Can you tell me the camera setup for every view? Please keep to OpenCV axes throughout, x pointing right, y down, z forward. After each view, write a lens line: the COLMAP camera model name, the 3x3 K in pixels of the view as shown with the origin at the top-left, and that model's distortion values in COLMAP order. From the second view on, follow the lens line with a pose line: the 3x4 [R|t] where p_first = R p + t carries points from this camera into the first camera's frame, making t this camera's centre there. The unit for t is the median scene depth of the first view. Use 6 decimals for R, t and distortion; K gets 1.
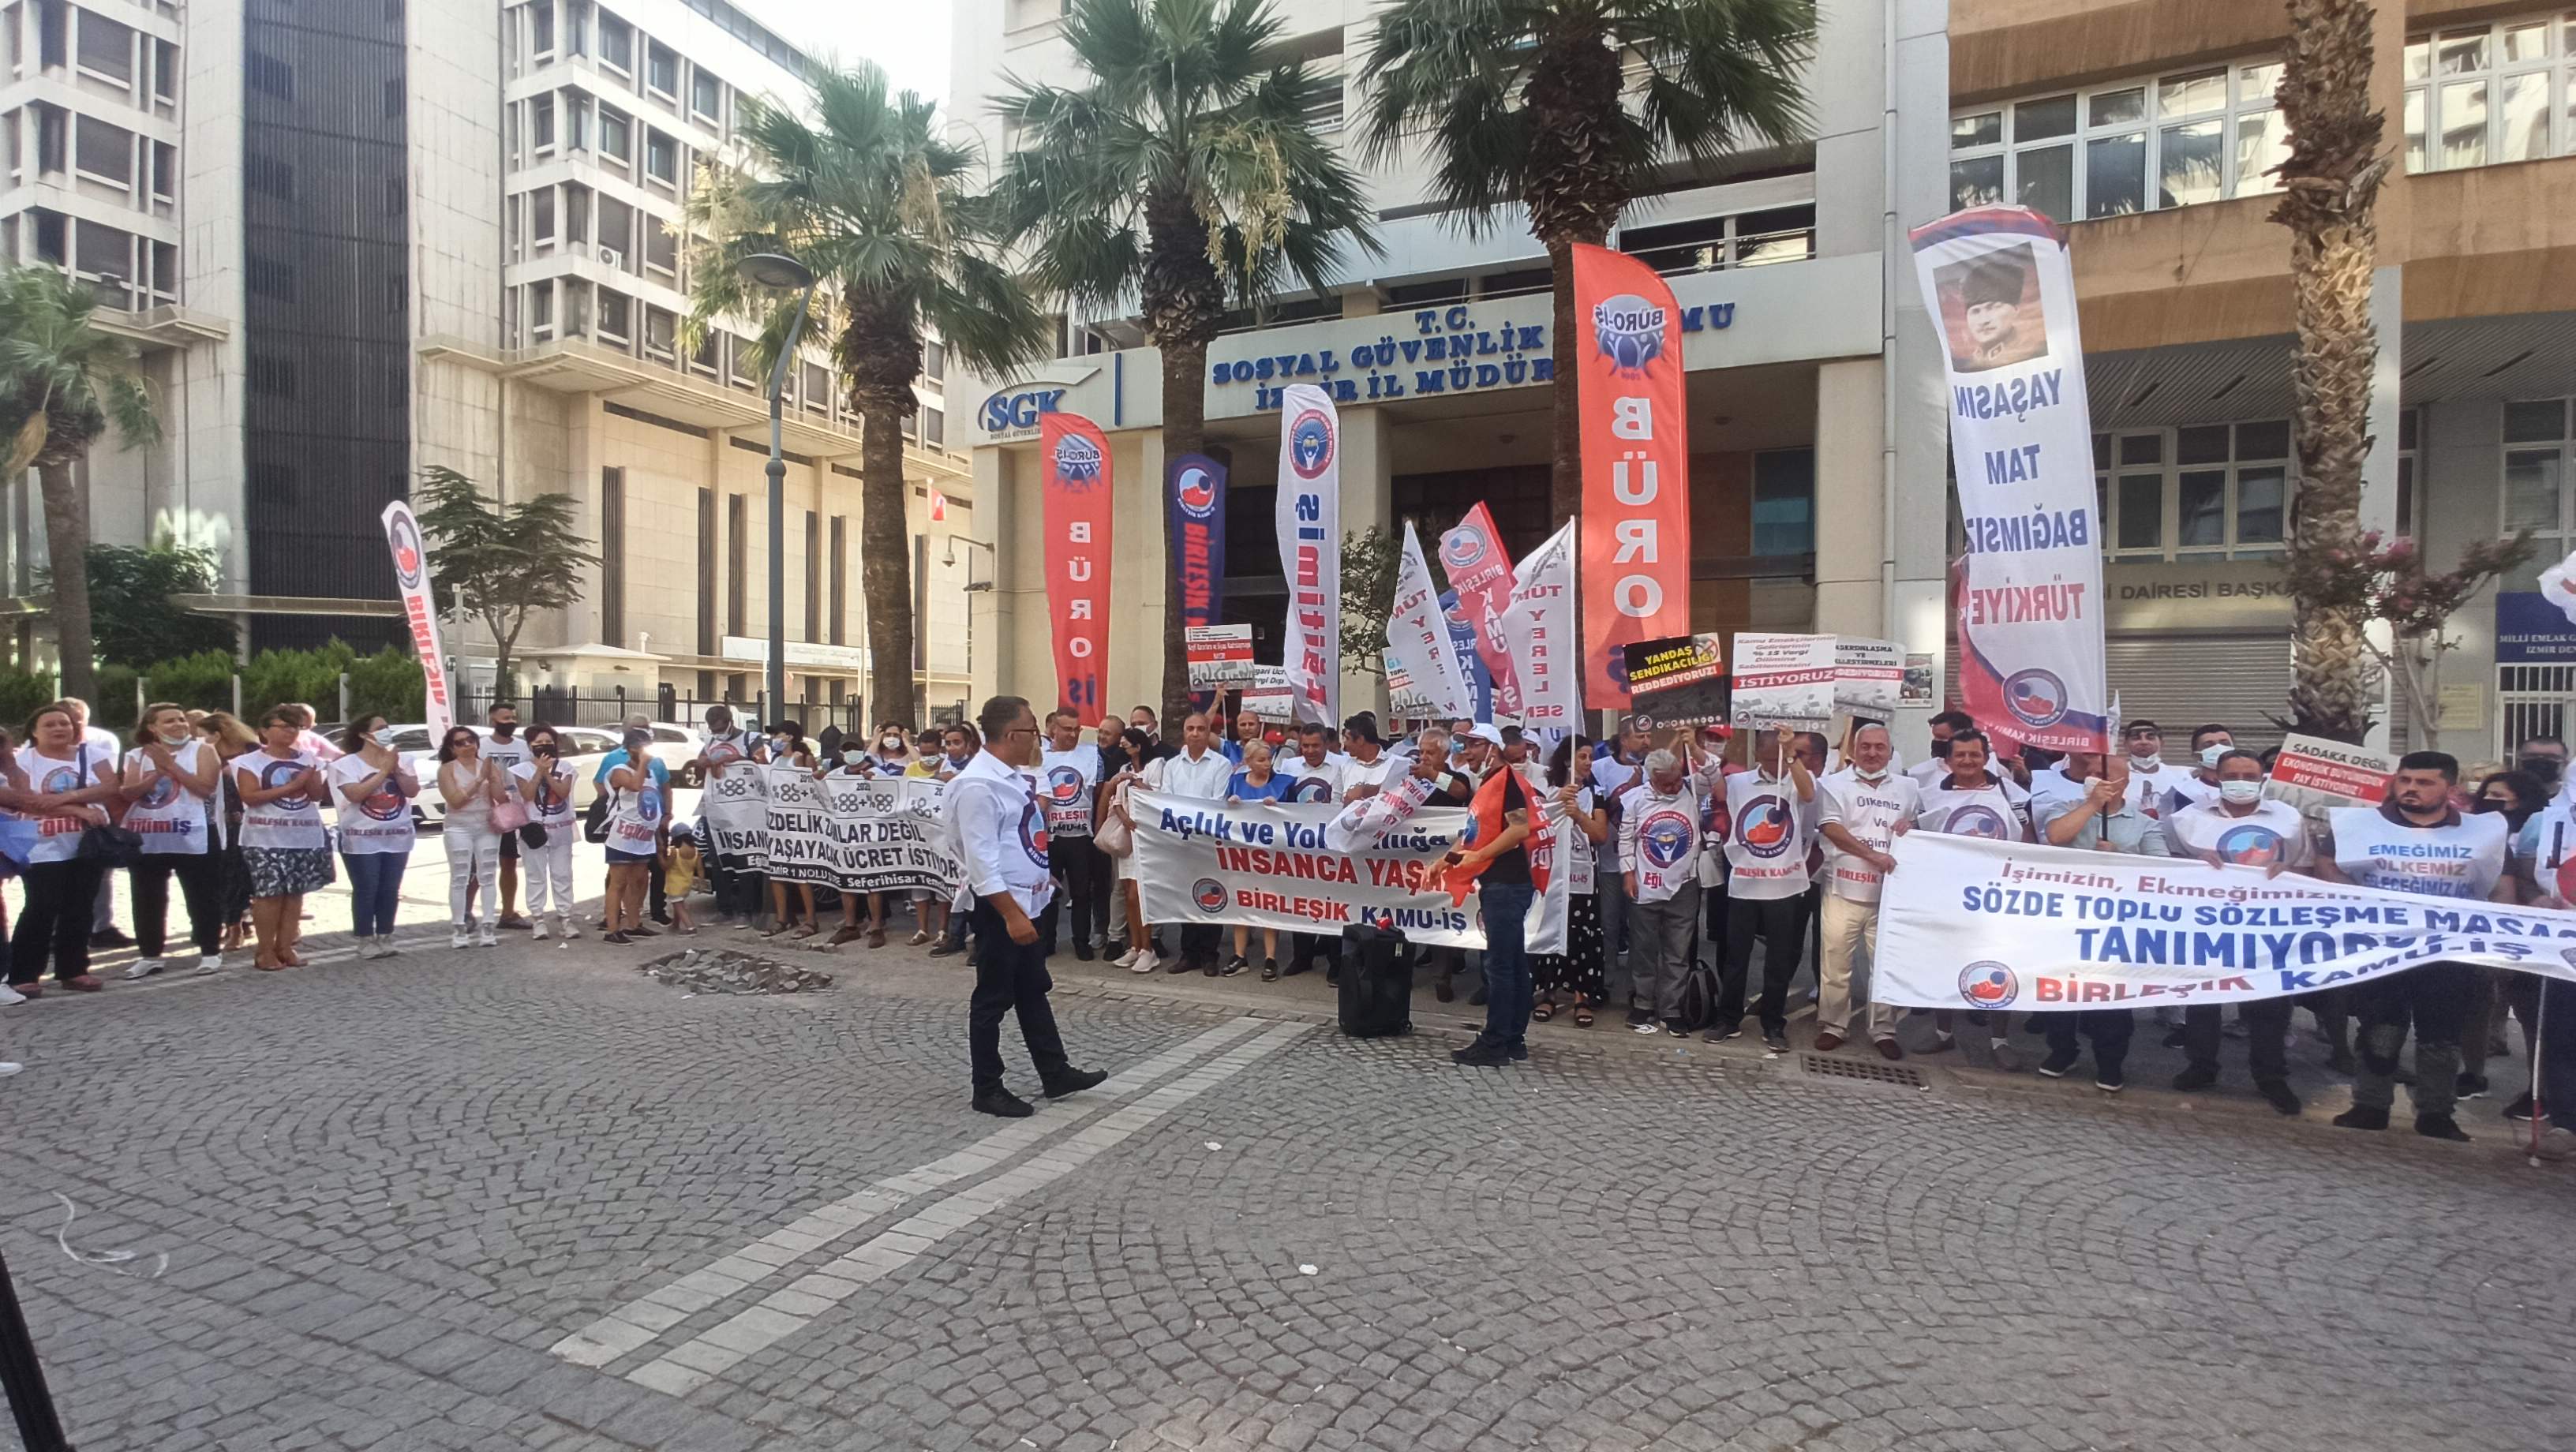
lens RADIAL K [[1181.4, 0, 1284.5], [0, 1181.4, 732.5], [0, 0, 1]] dist [-0.030571, 0.014066]
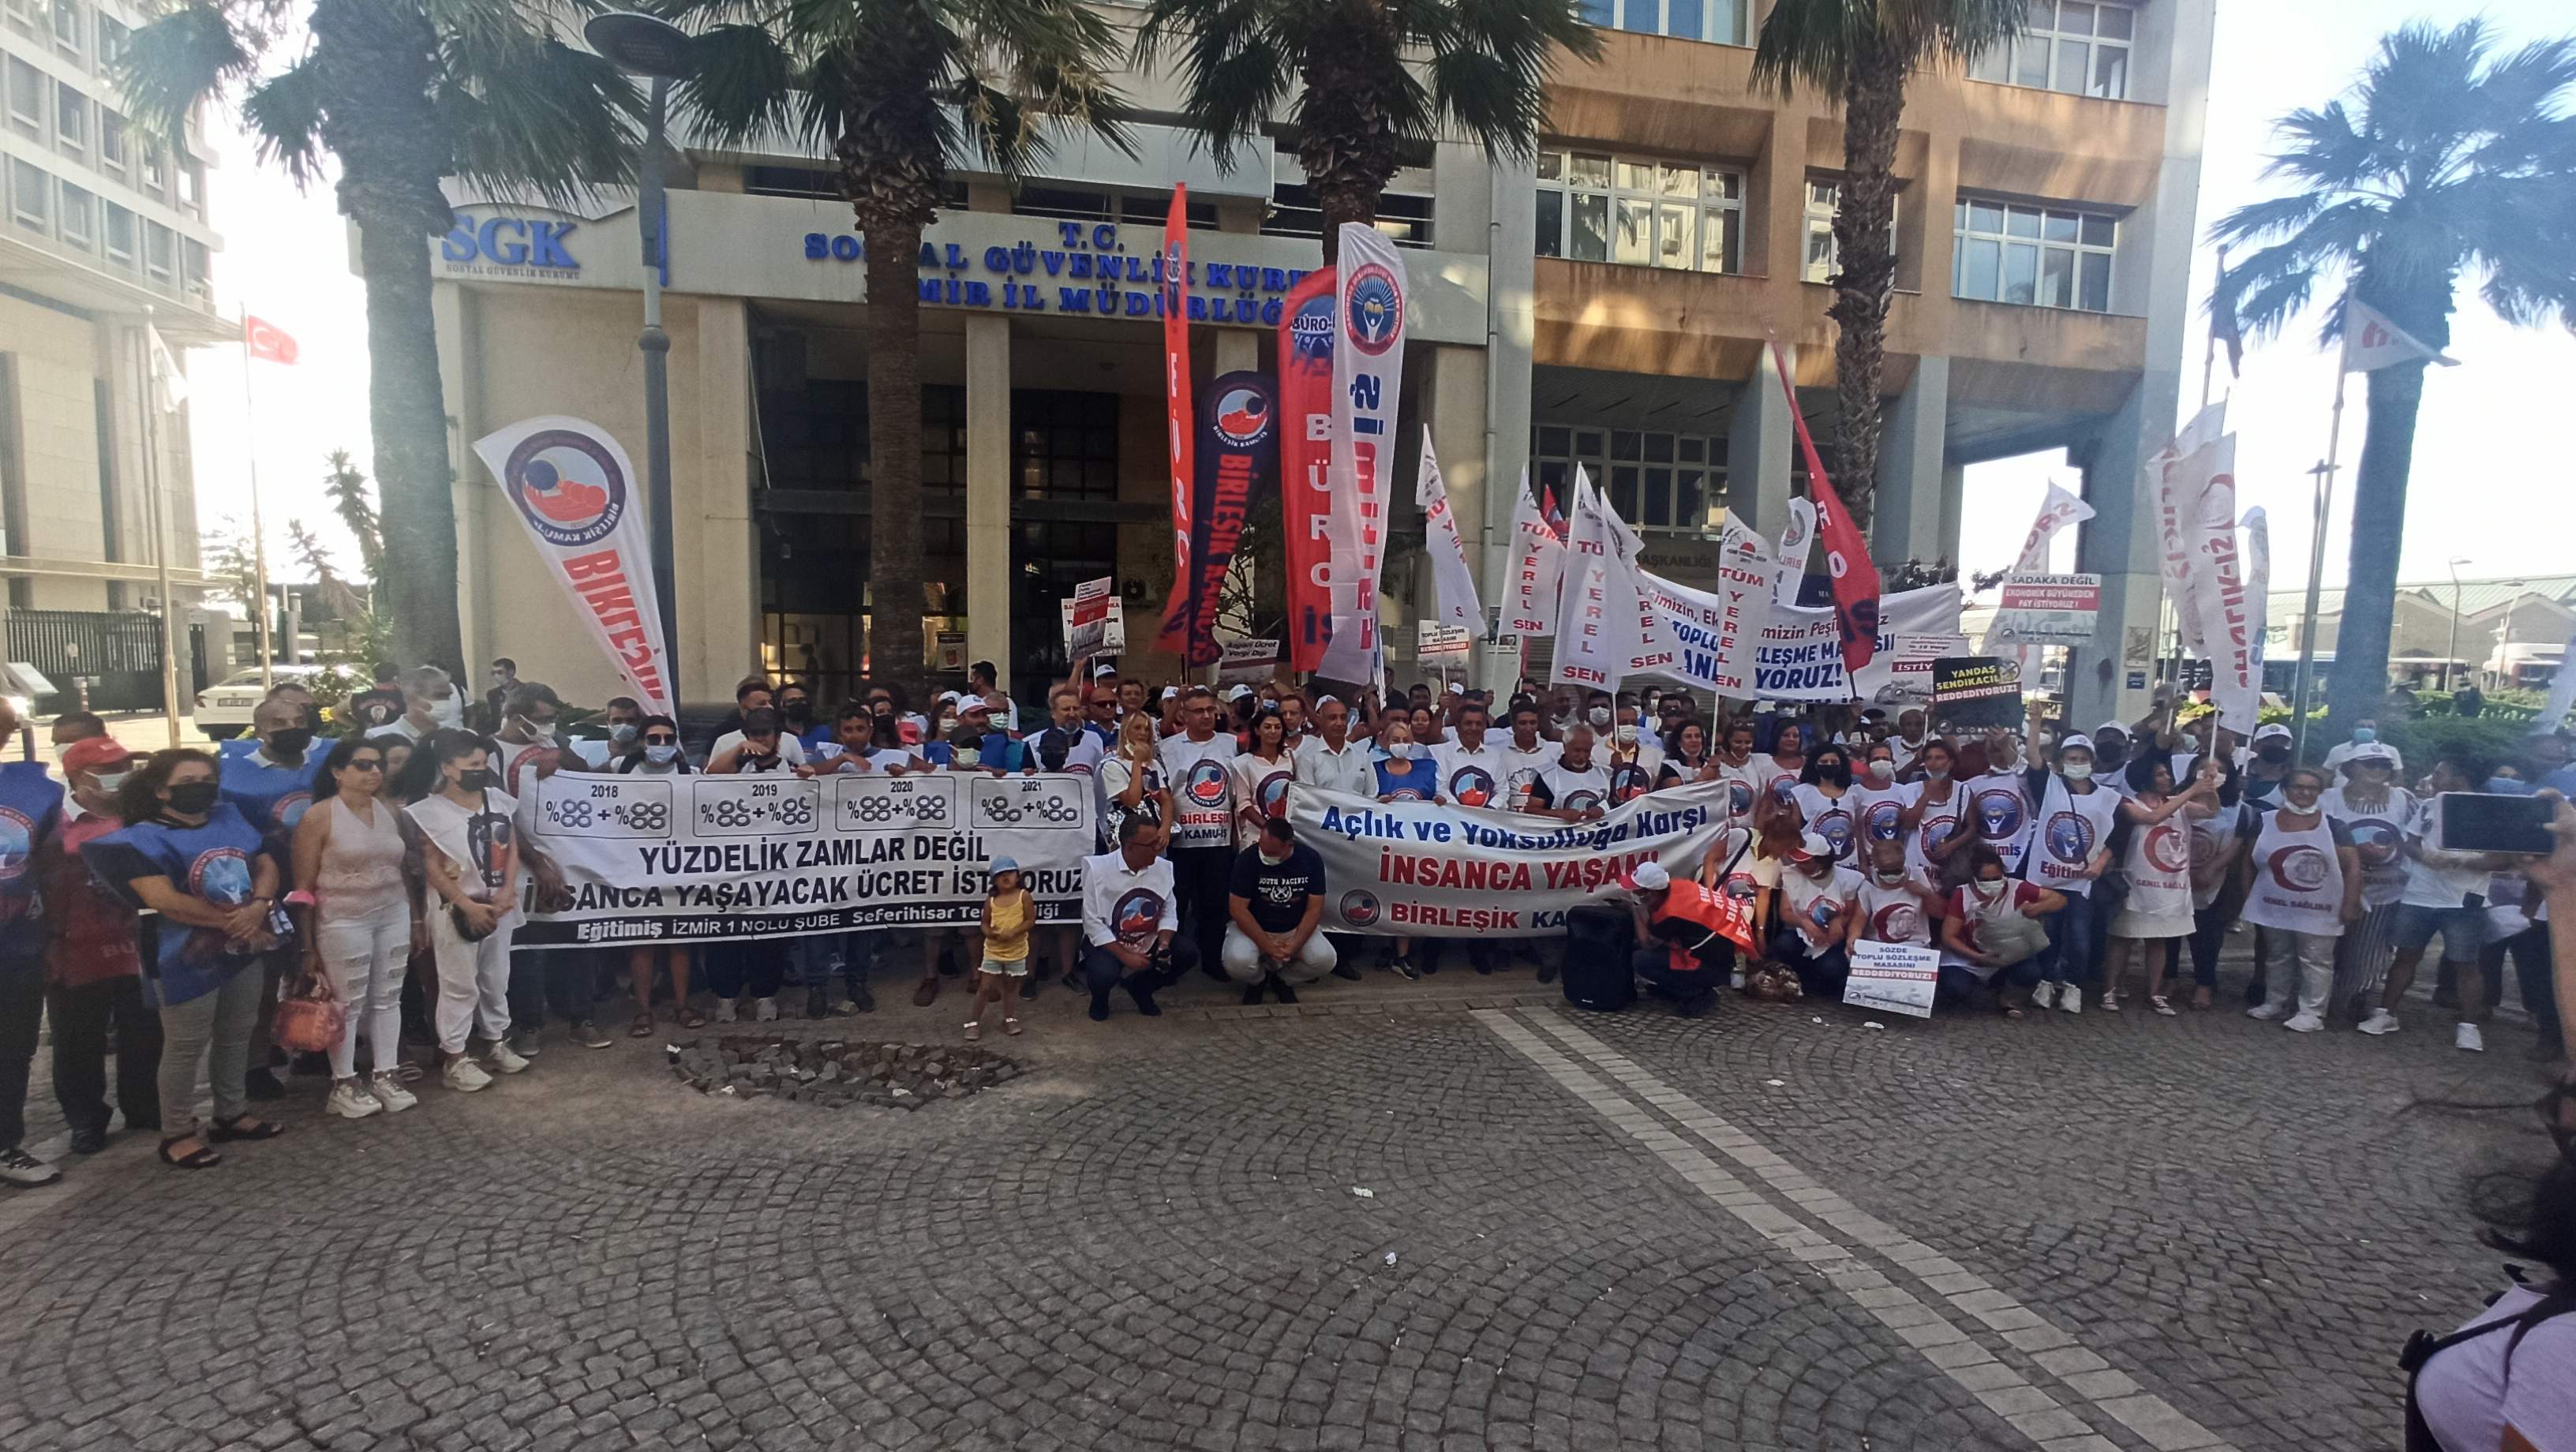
lens RADIAL K [[1181.4, 0, 1279.8], [0, 1181.4, 741.3], [0, 0, 1]] dist [-0.030571, 0.014066]
pose [[0.828217, -0.041695, 0.558854, -0.490282], [-0.008329, 0.996202, 0.086668, -0.054917], [-0.560346, -0.076435, 0.824724, 0.194809]]
